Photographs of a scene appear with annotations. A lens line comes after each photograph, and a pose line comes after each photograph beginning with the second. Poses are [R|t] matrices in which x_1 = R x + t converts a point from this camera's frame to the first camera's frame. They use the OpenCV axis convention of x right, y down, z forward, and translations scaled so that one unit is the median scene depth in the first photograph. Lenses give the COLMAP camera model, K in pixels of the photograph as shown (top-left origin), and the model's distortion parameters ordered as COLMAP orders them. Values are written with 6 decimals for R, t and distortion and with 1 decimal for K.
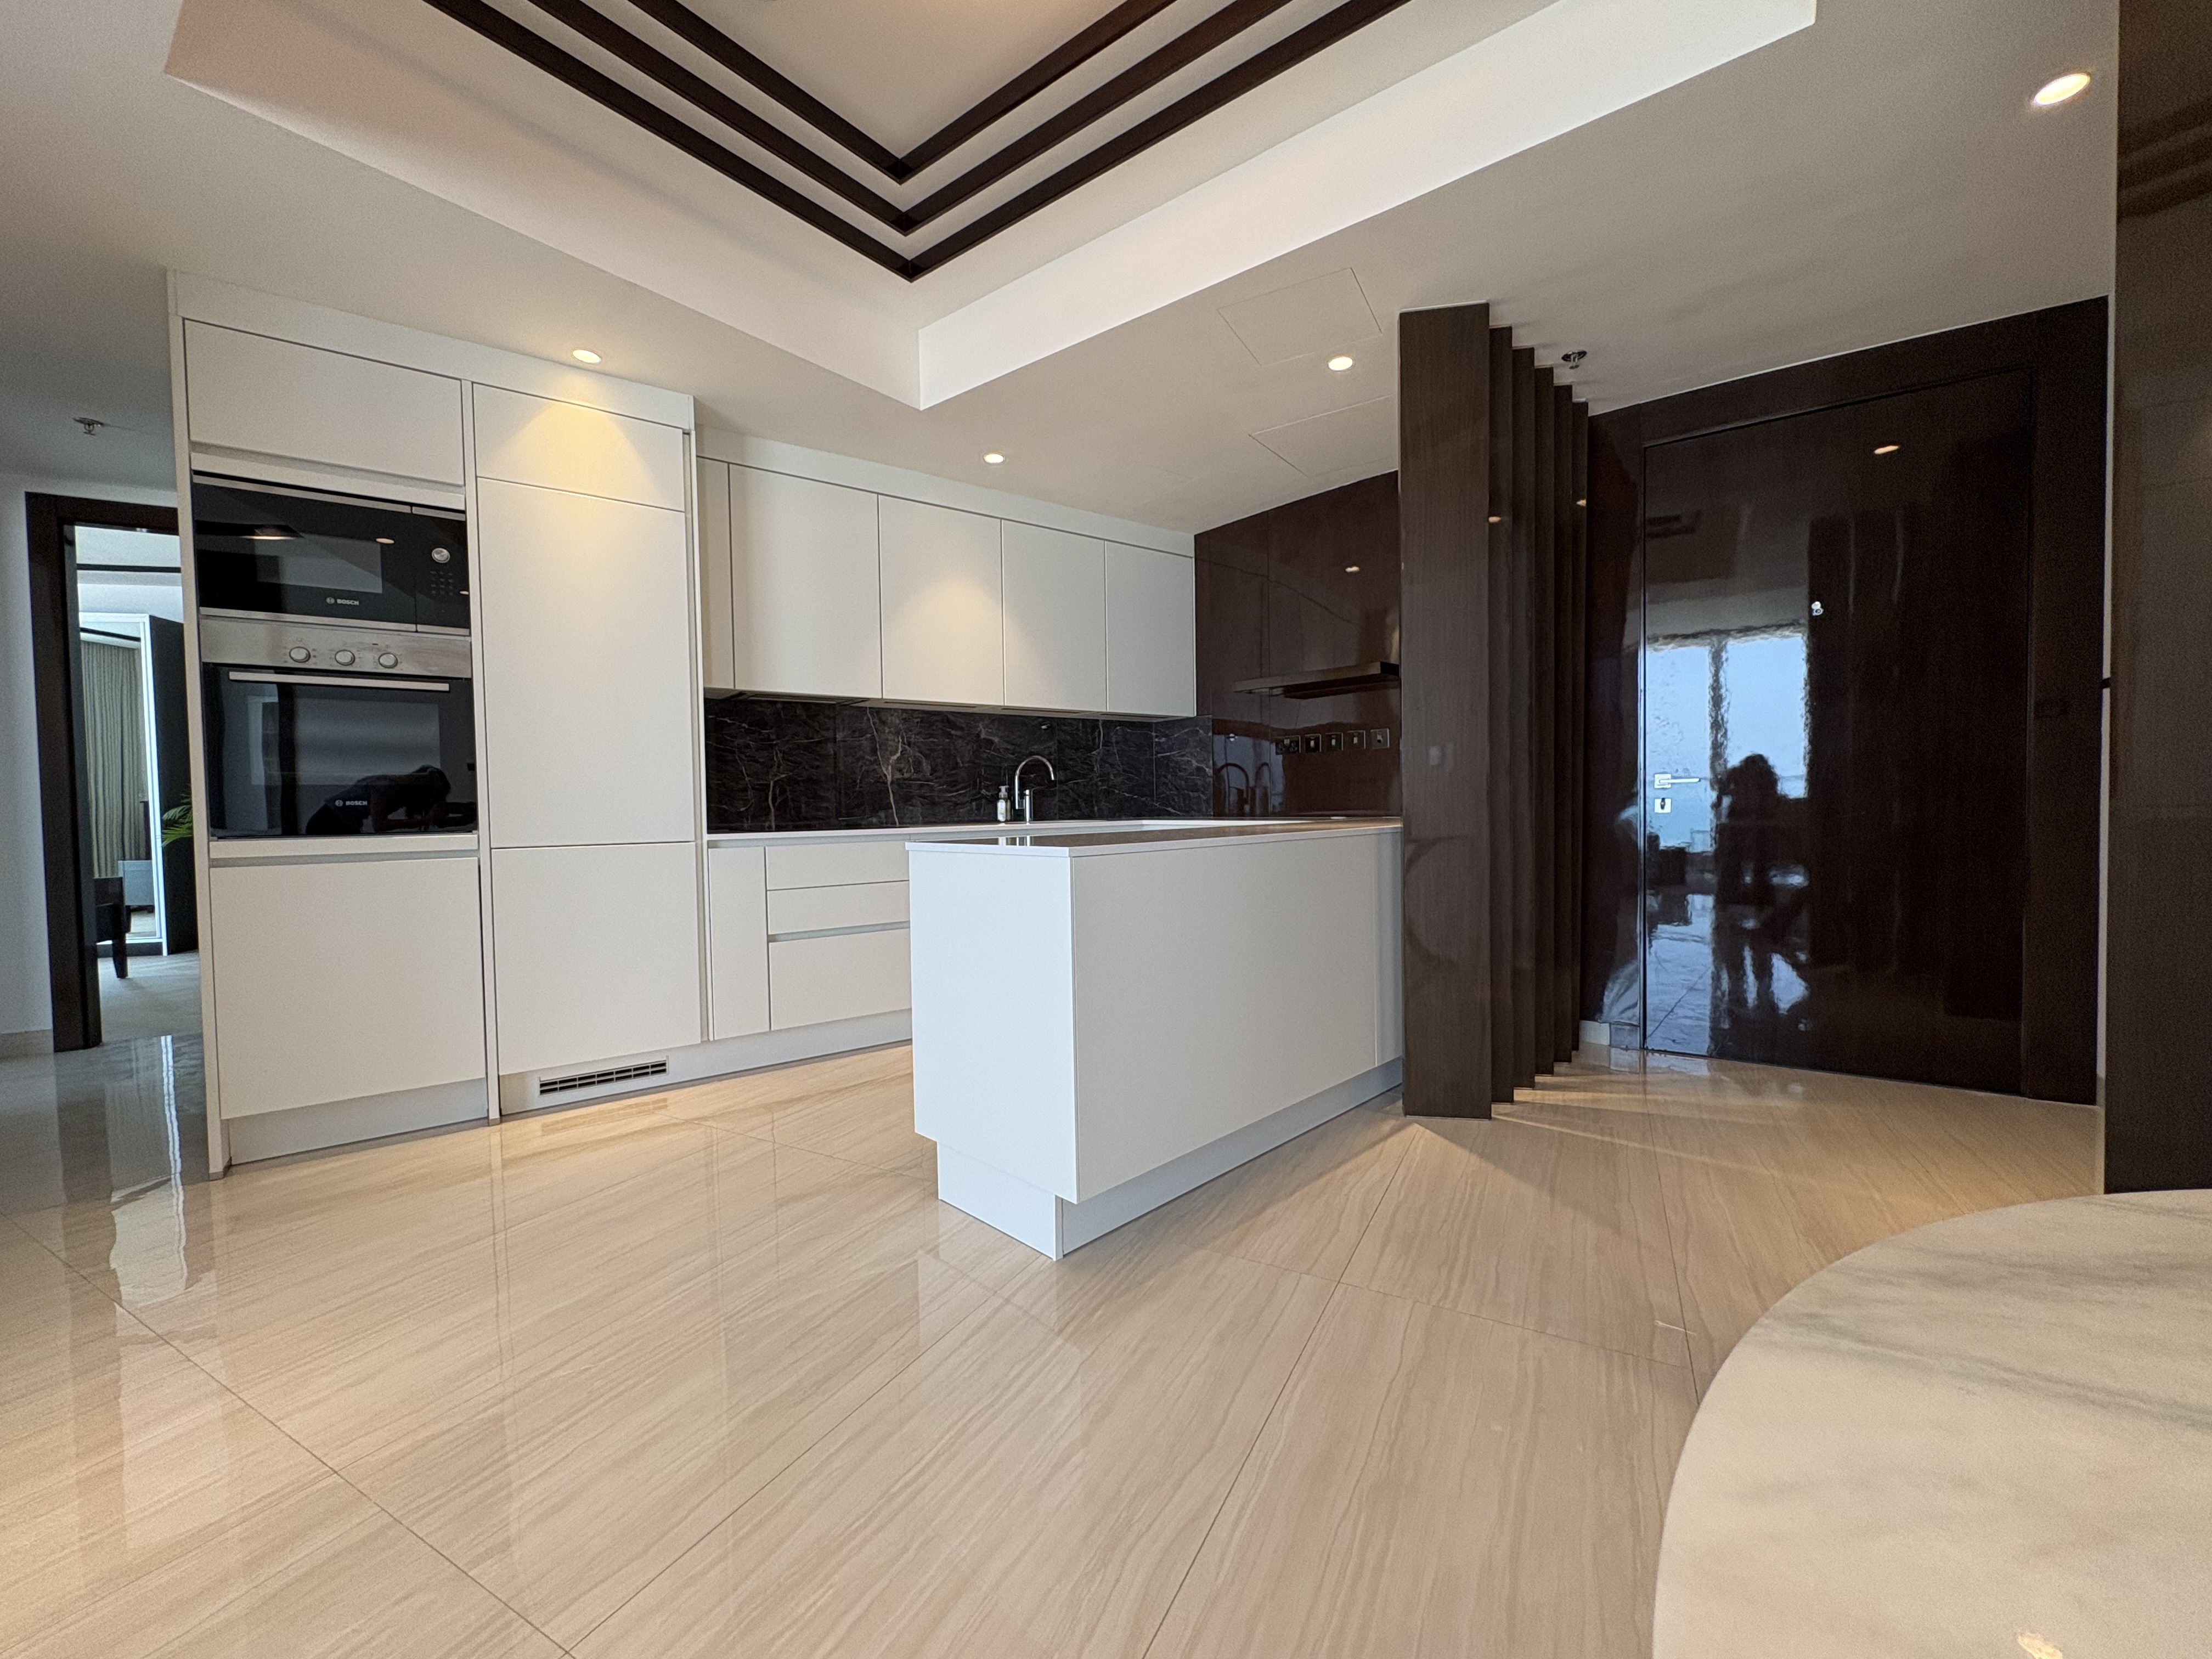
lens RADIAL K [[888.7, 0, 1106.0], [0, 888.7, 829.5], [0, 0, 1]] dist [0.000126, 0.000020]
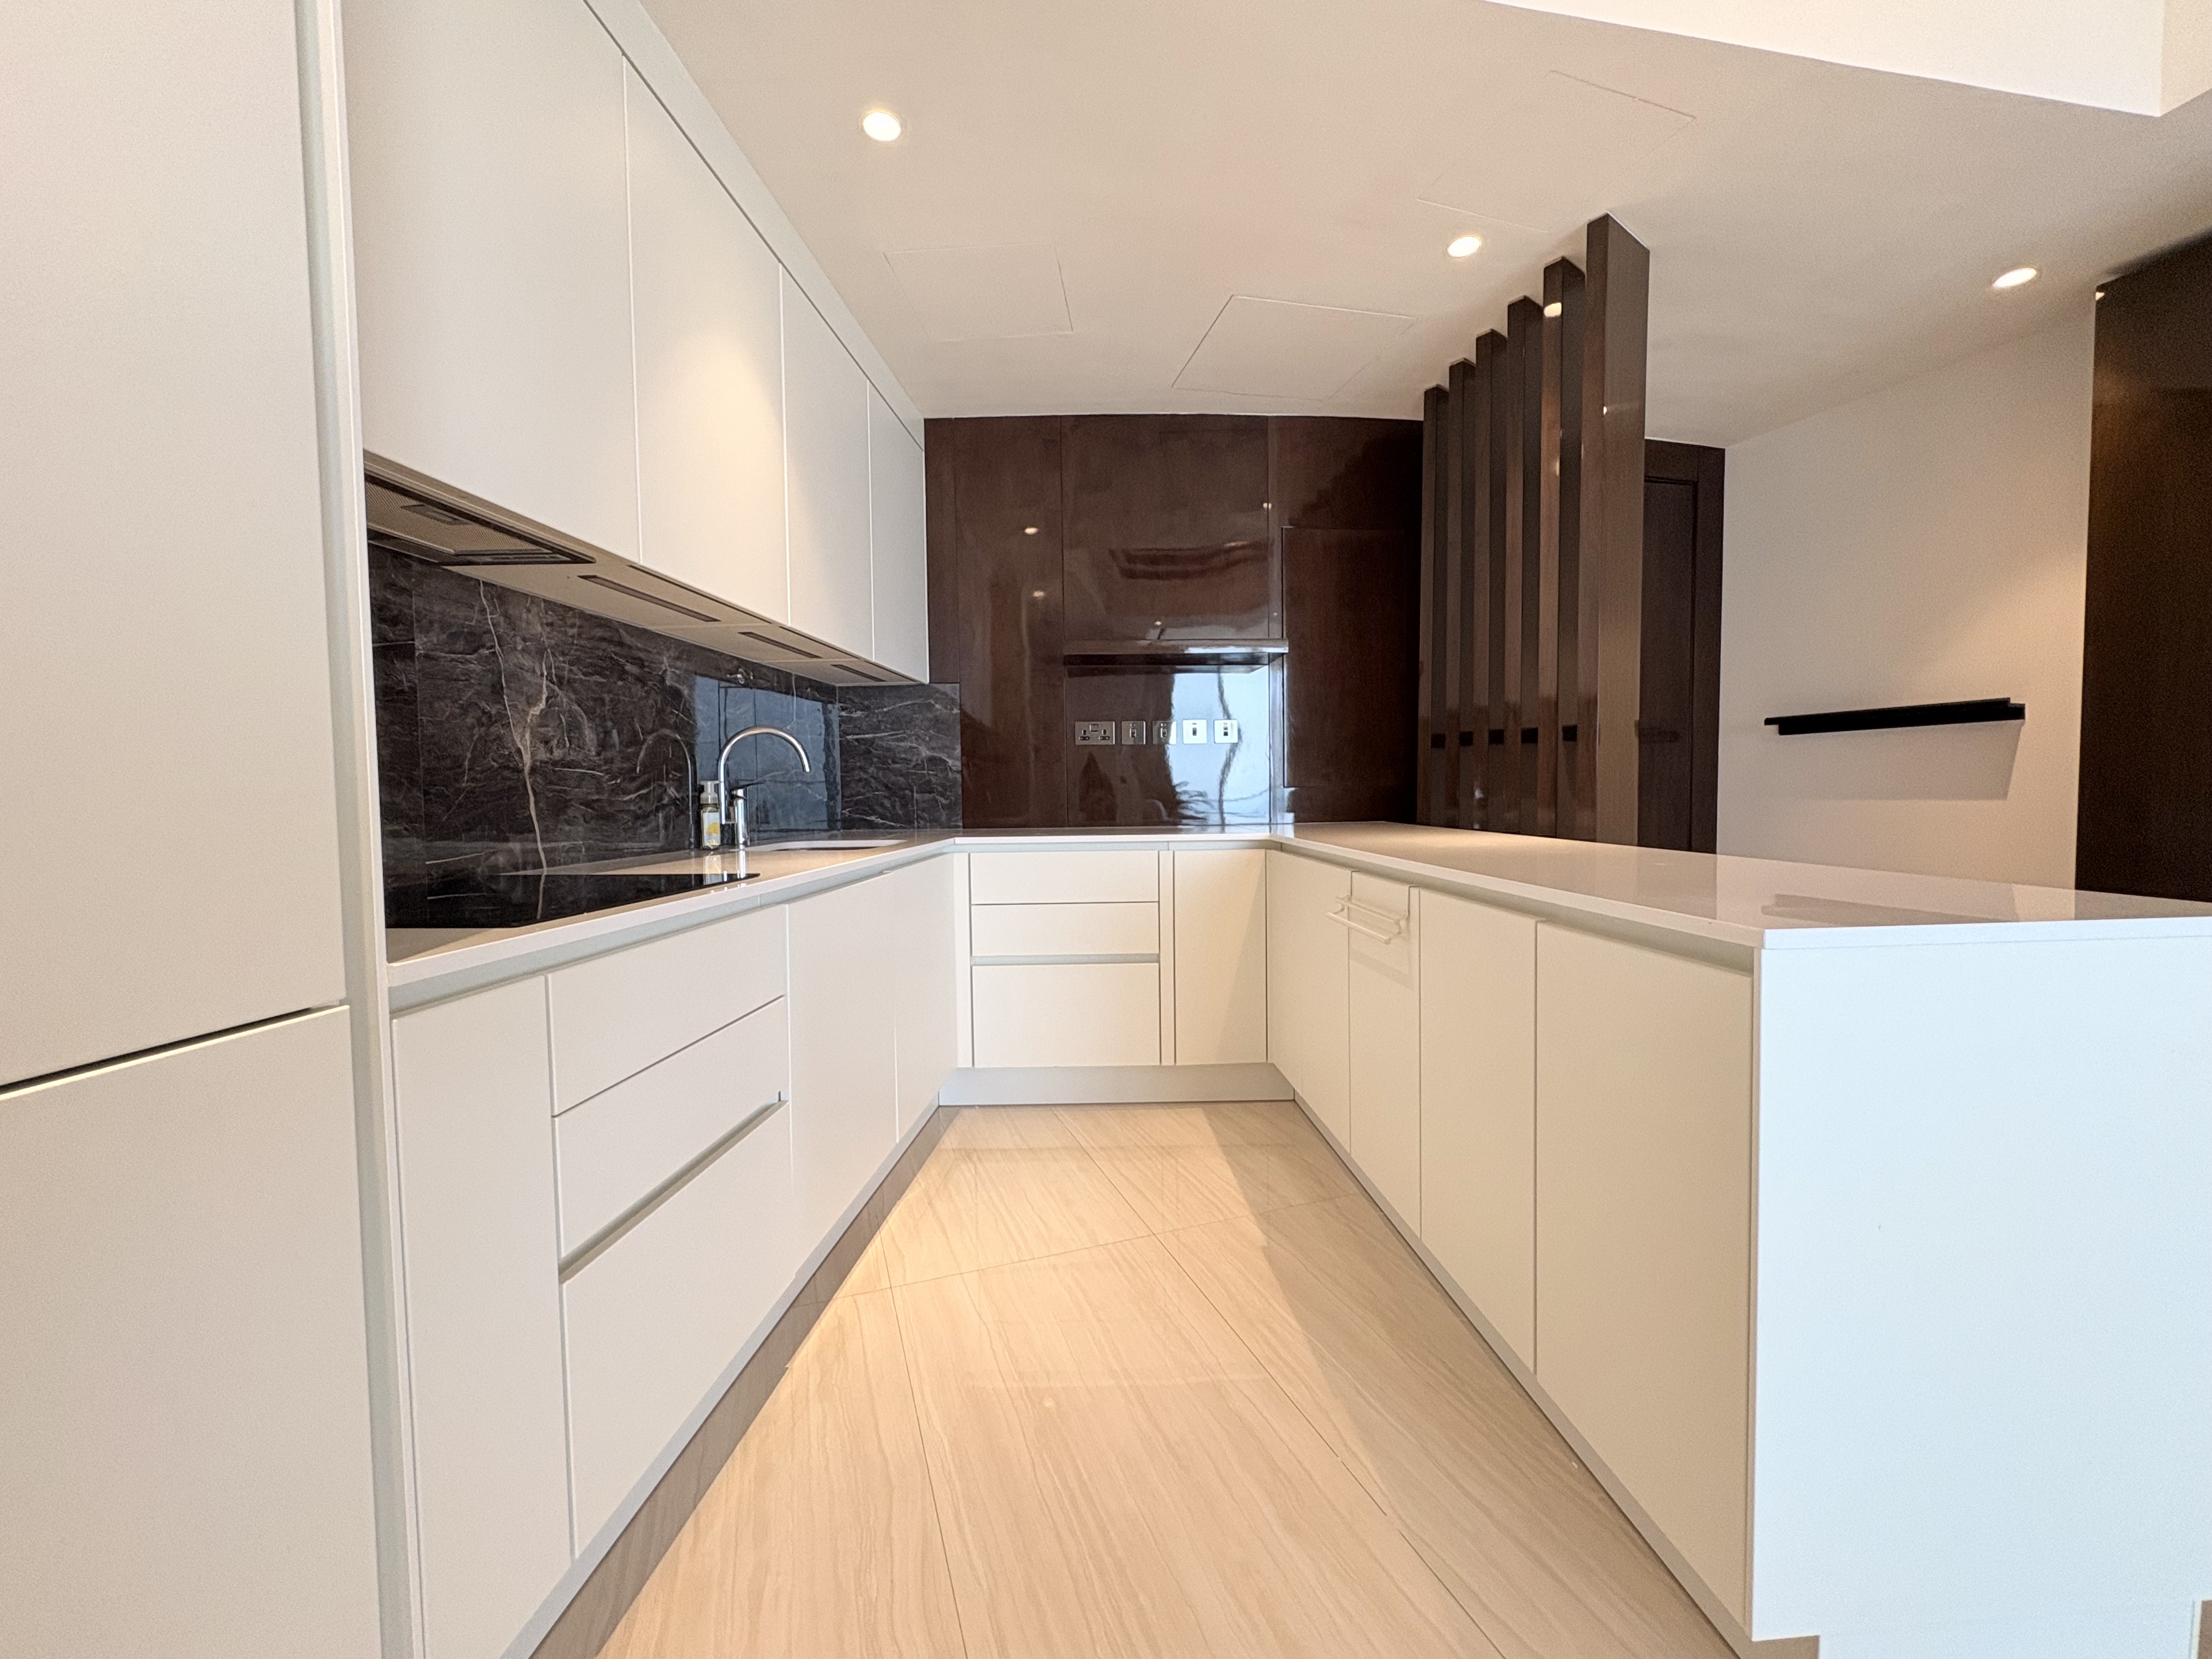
lens RADIAL K [[888.7, 0, 1106.0], [0, 888.7, 829.5], [0, 0, 1]] dist [0.000126, 0.000020]
pose [[0.649558, -0.027154, 0.759827, -0.362487], [0.026207, 0.999568, 0.013318, -0.021184], [-0.759860, 0.011262, 0.649989, 0.484040]]
